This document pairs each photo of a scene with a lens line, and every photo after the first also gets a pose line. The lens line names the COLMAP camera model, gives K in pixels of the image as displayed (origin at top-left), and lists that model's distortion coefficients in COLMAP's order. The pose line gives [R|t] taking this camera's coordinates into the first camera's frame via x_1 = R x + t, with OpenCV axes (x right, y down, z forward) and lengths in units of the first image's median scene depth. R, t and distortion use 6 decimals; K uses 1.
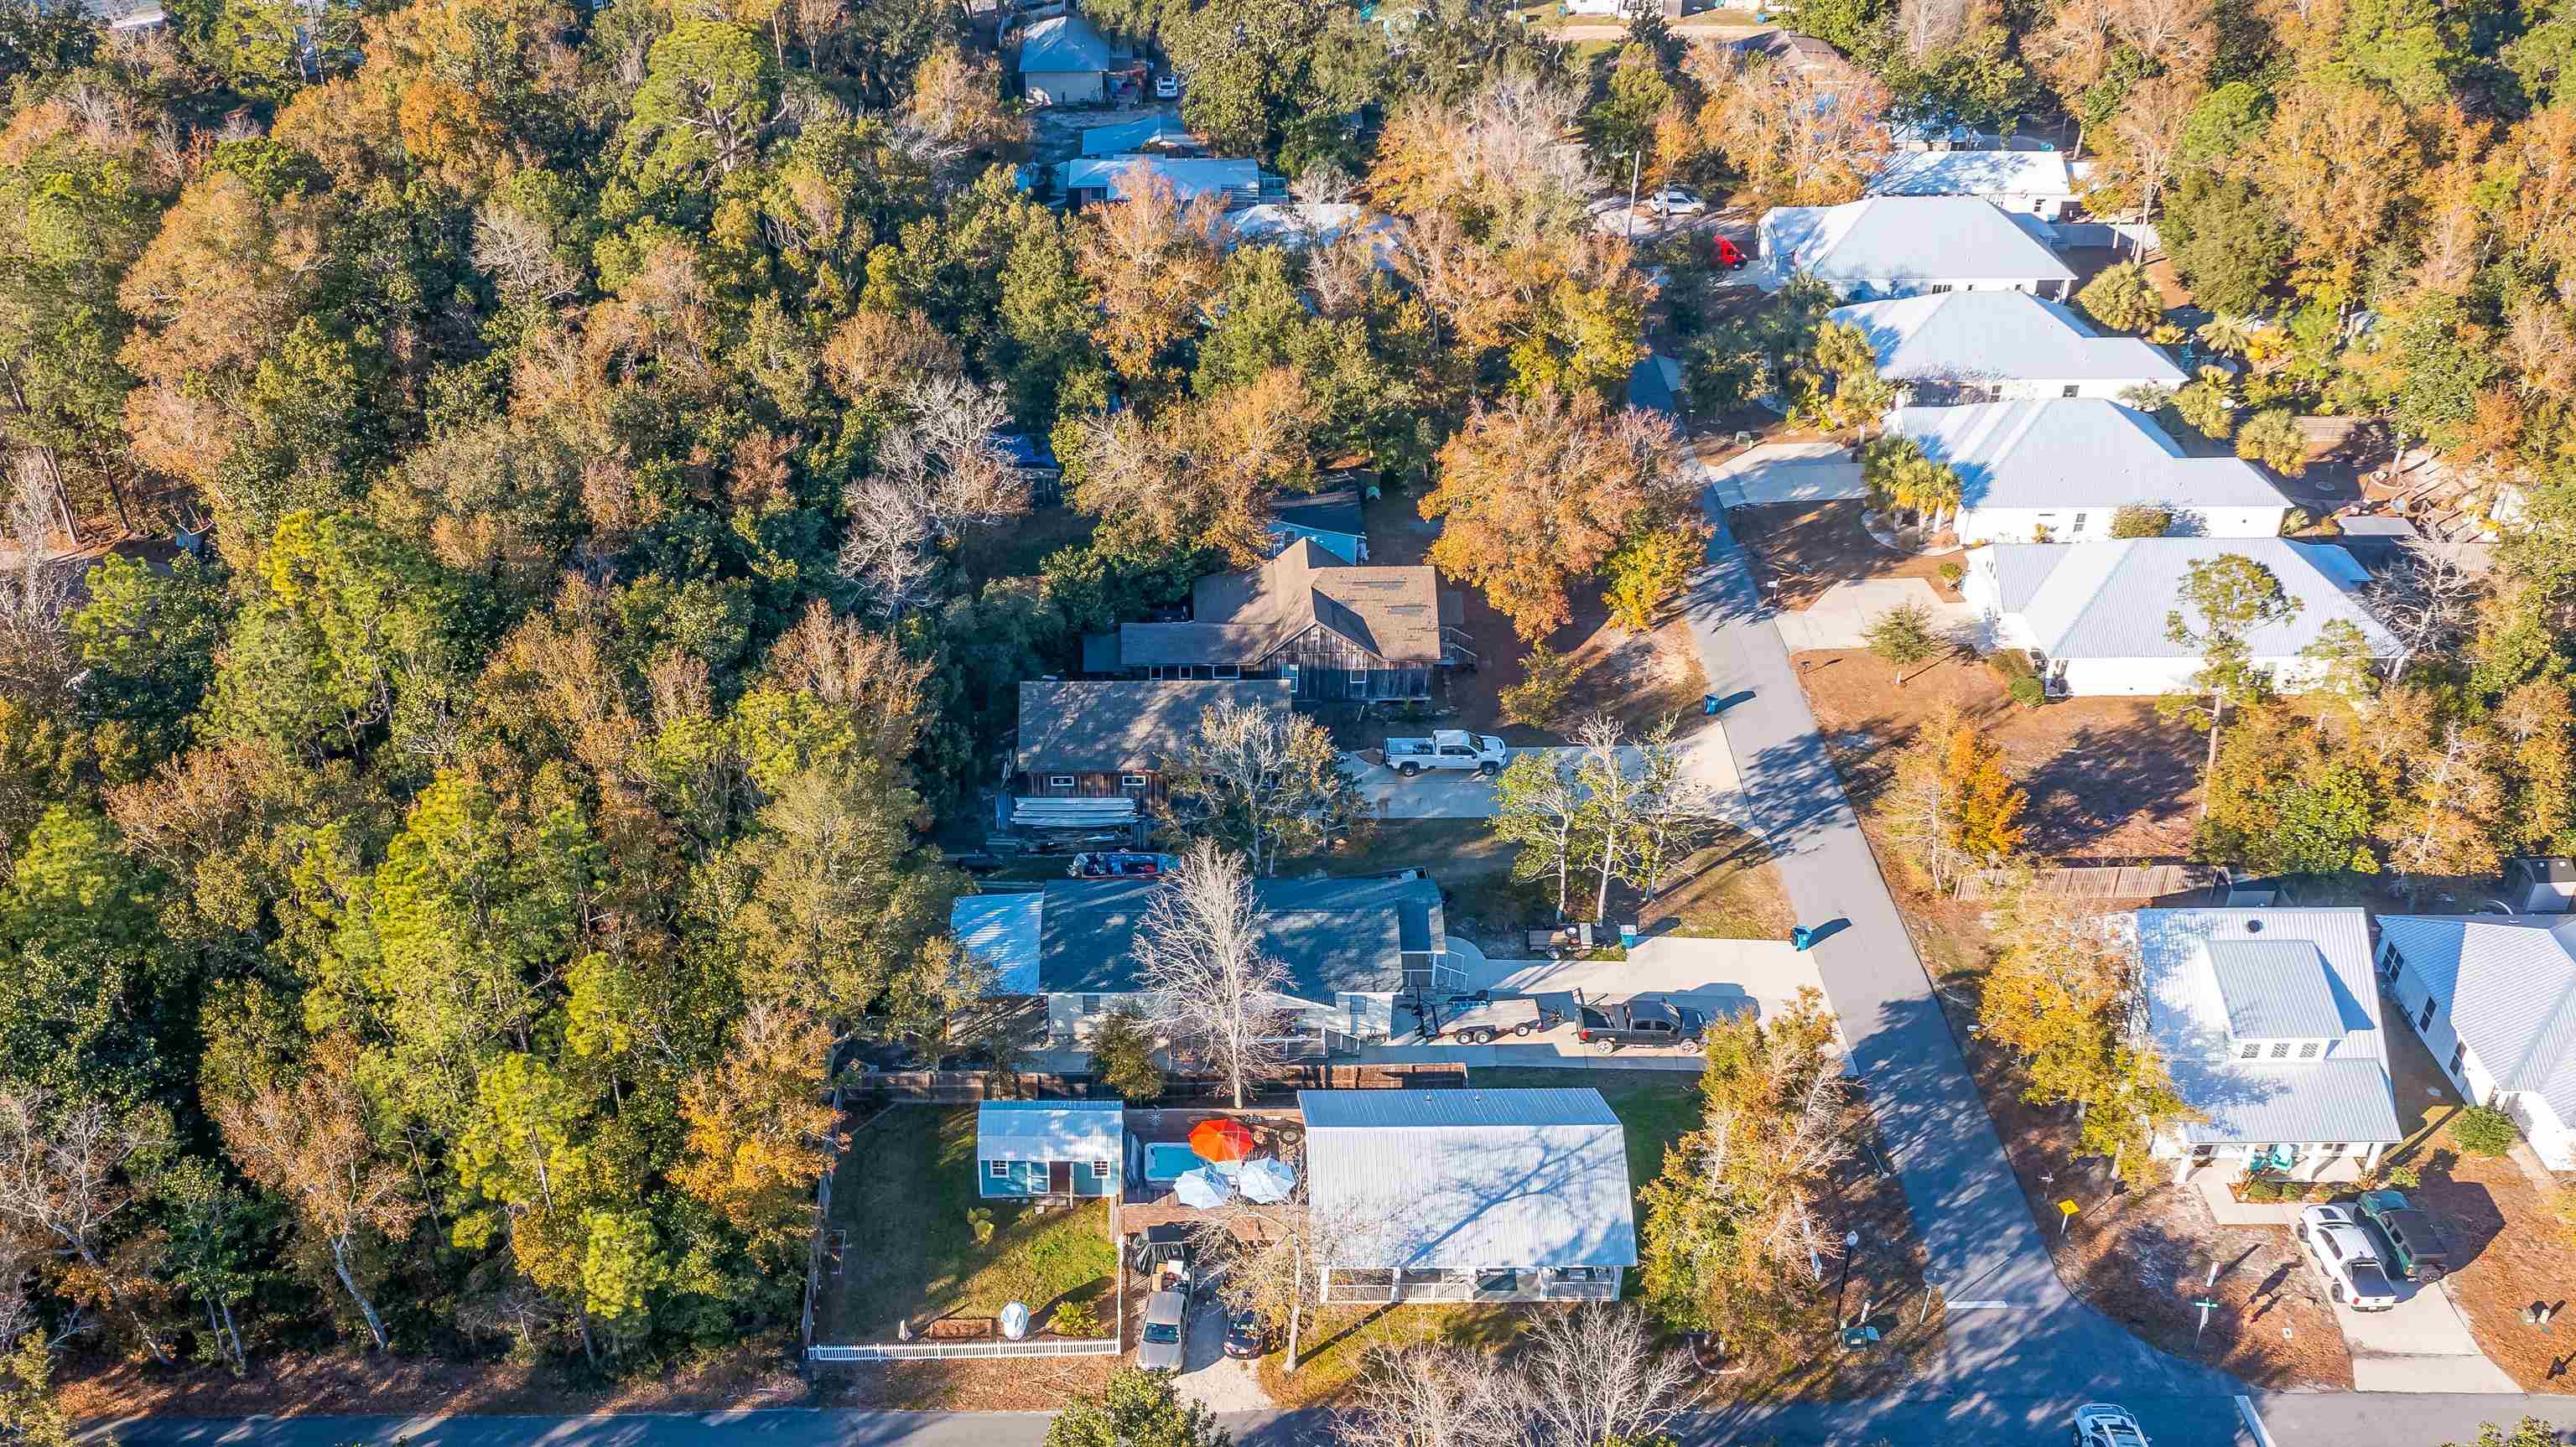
lens RADIAL K [[2150.7, 0, 1166.8], [0, 2150.7, 714.8], [0, 0, 1]] dist [-0.004559, 0.003324]
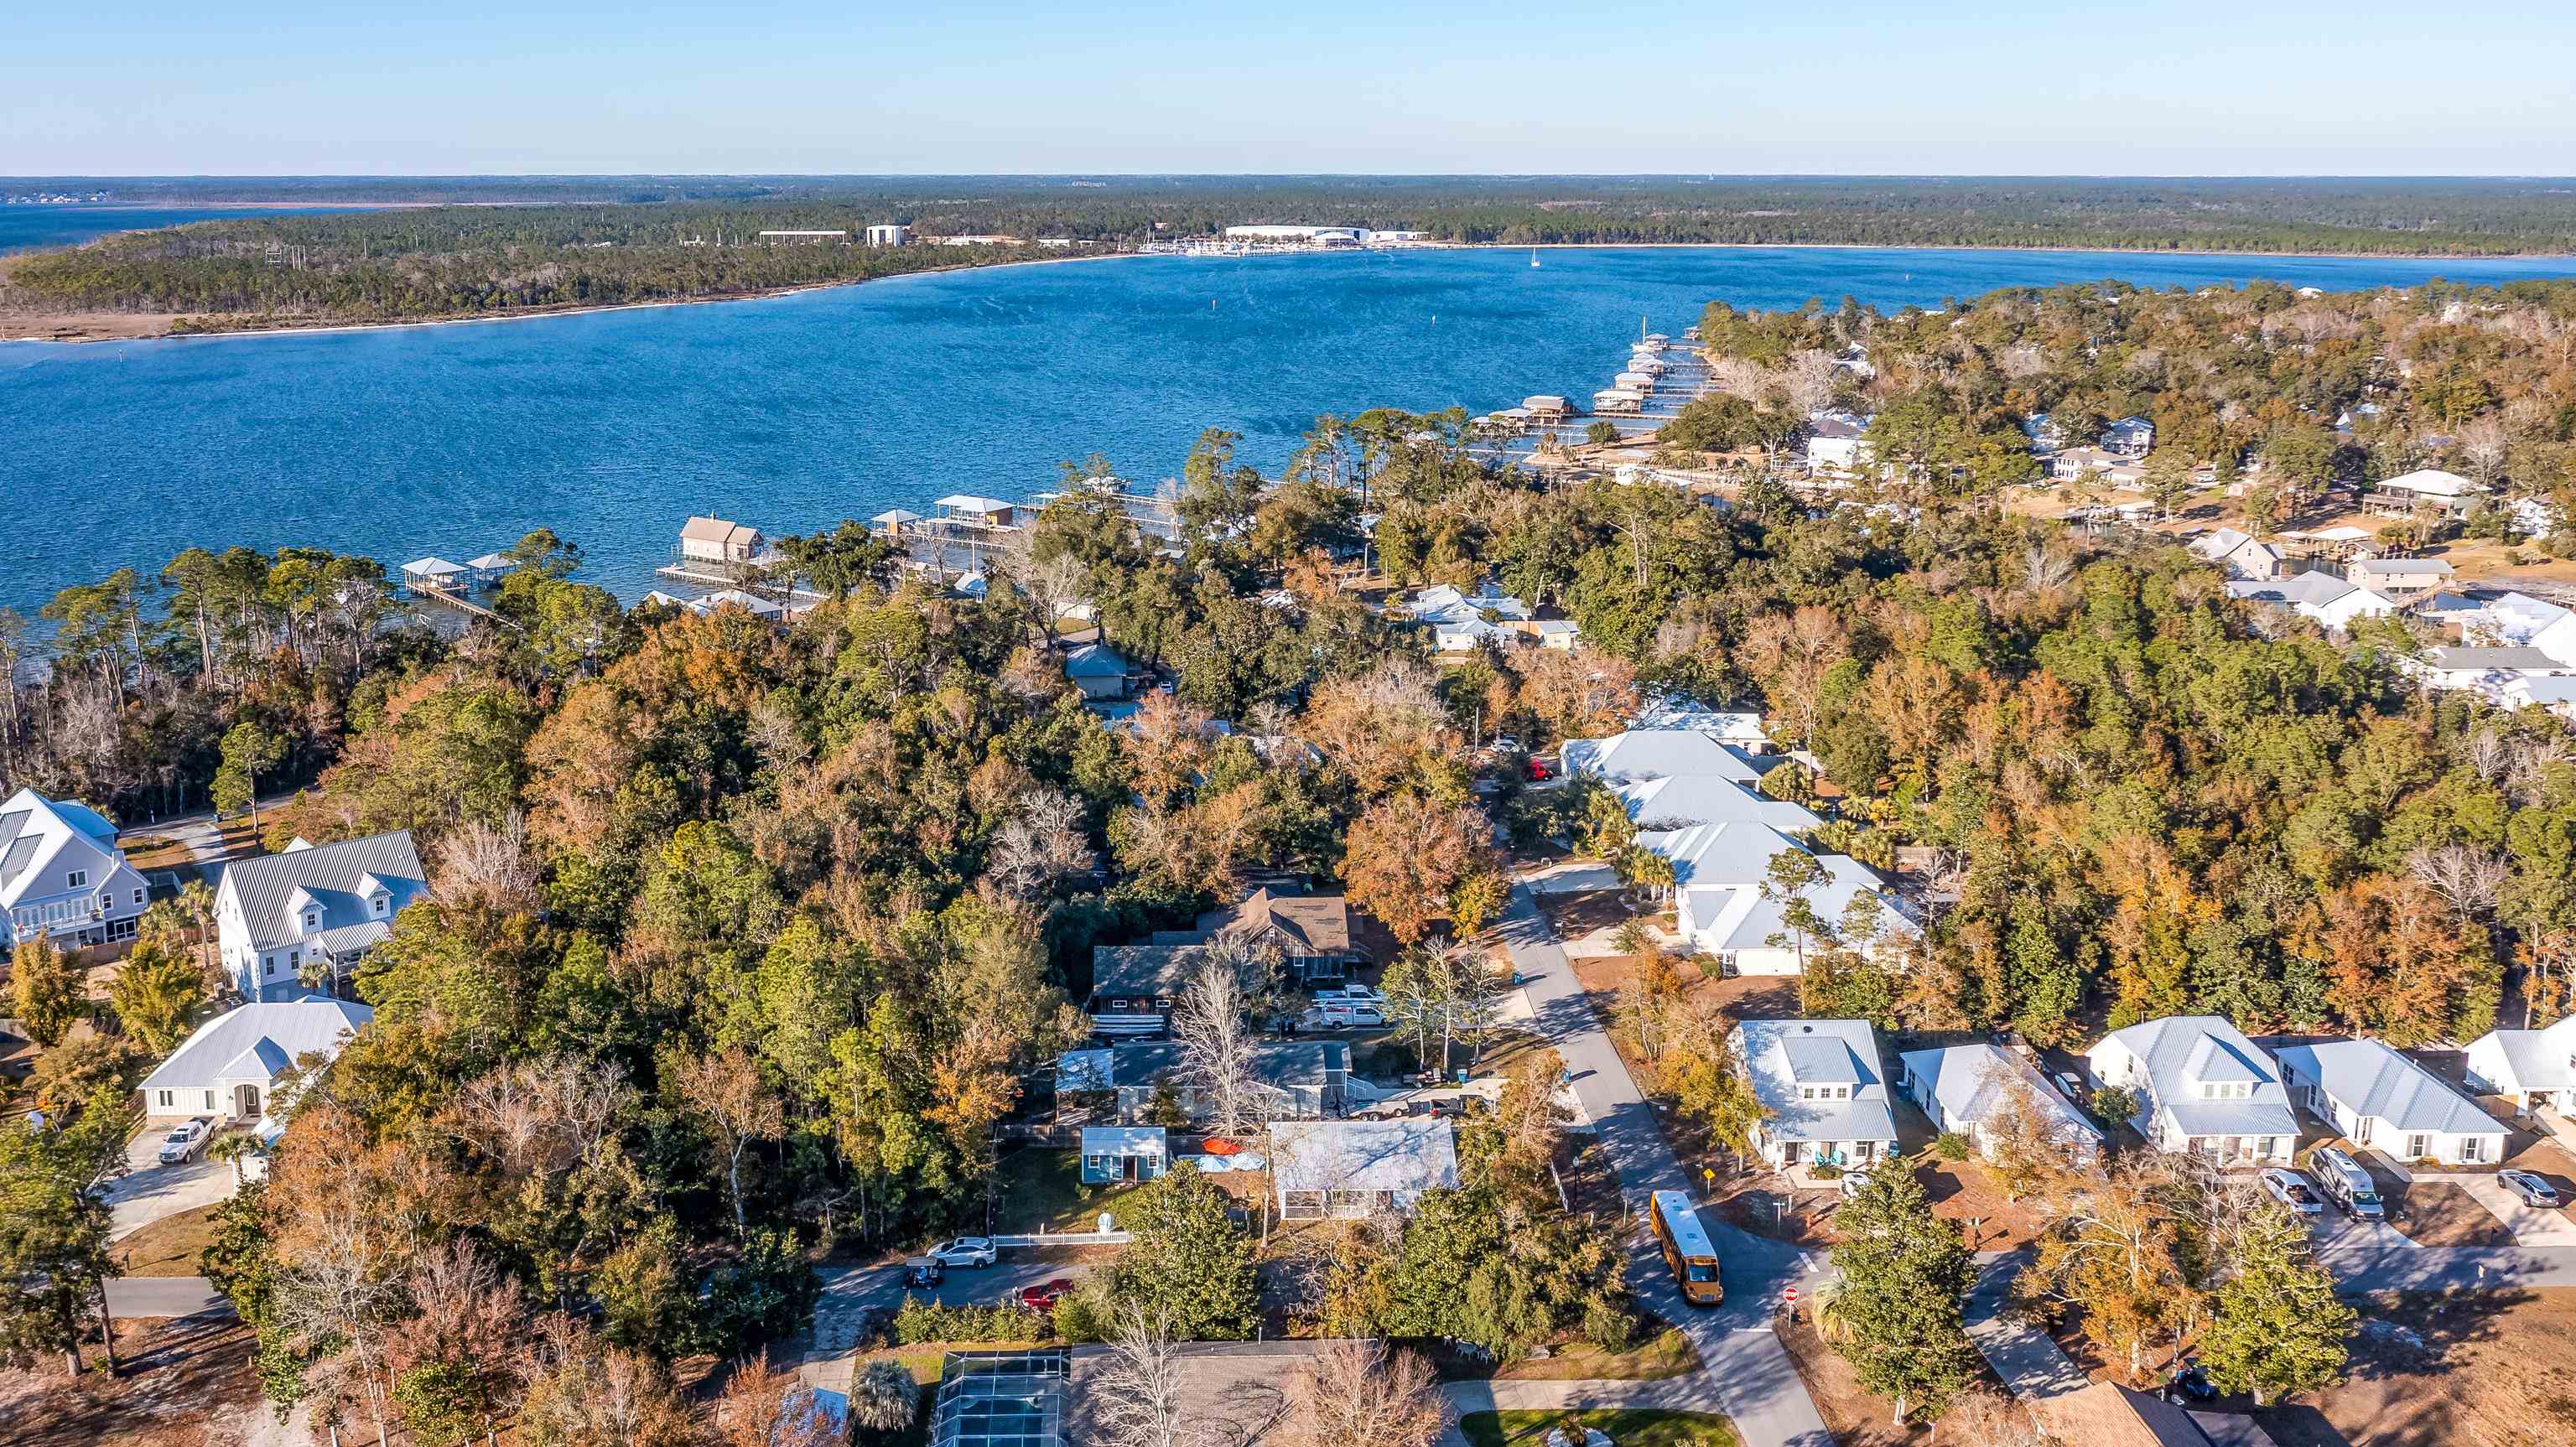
lens RADIAL K [[2028.1, 0, 1177.7], [0, 2028.1, 621.4], [0, 0, 1]] dist [-0.002842, 0.004815]
pose [[0.999777, 0.003262, 0.020864, -0.033944], [0.004869, 0.925756, -0.378090, 0.311706], [-0.020548, 0.378108, 0.925534, -0.490532]]
